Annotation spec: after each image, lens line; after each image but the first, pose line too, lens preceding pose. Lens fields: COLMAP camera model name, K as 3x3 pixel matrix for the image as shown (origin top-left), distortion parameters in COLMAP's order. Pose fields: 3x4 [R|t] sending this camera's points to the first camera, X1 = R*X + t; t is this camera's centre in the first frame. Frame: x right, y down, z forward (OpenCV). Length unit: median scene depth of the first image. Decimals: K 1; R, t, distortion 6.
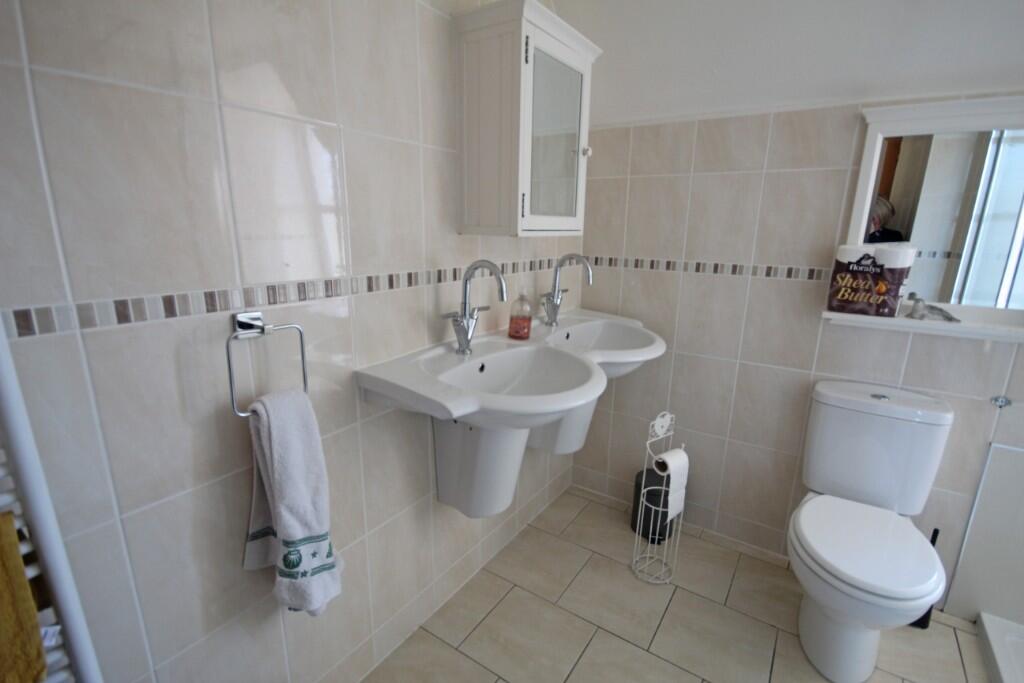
lens RADIAL K [[470.9, 0, 517.8], [0, 470.9, 345.5], [0, 0, 1]] dist [-0.003291, 0.000041]
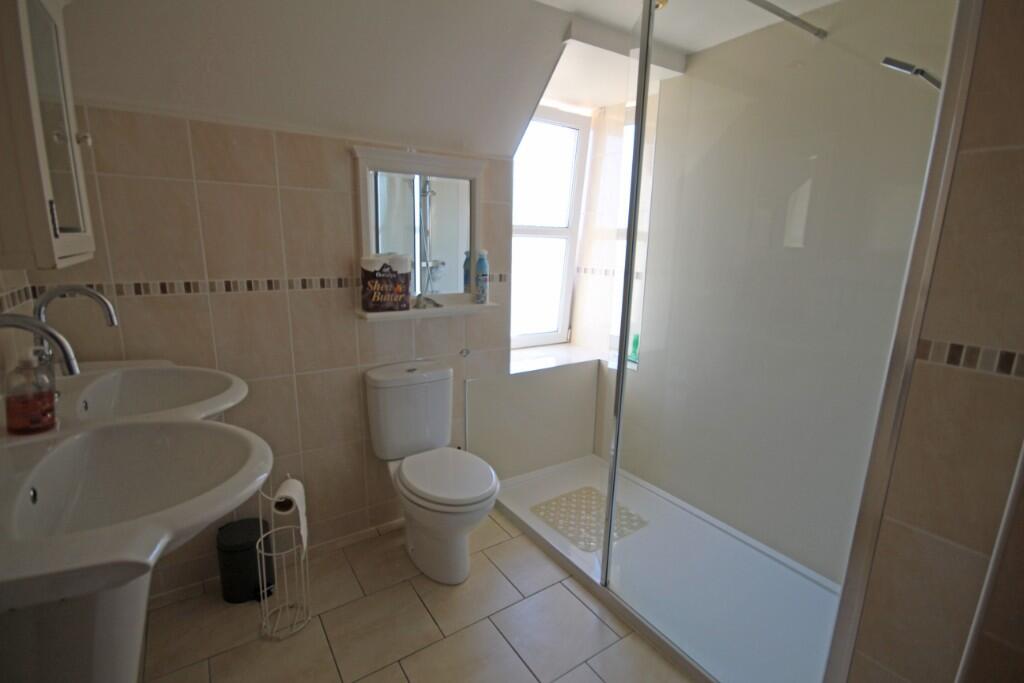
lens RADIAL K [[474.5, 0, 515.8], [0, 474.5, 346.3], [0, 0, 1]] dist [-0.000095, 0.000279]
pose [[0.382772, -0.211836, 0.899228, -0.304776], [0.212738, 0.967409, 0.137342, -0.078100], [-0.899015, 0.138729, 0.415362, 0.182250]]
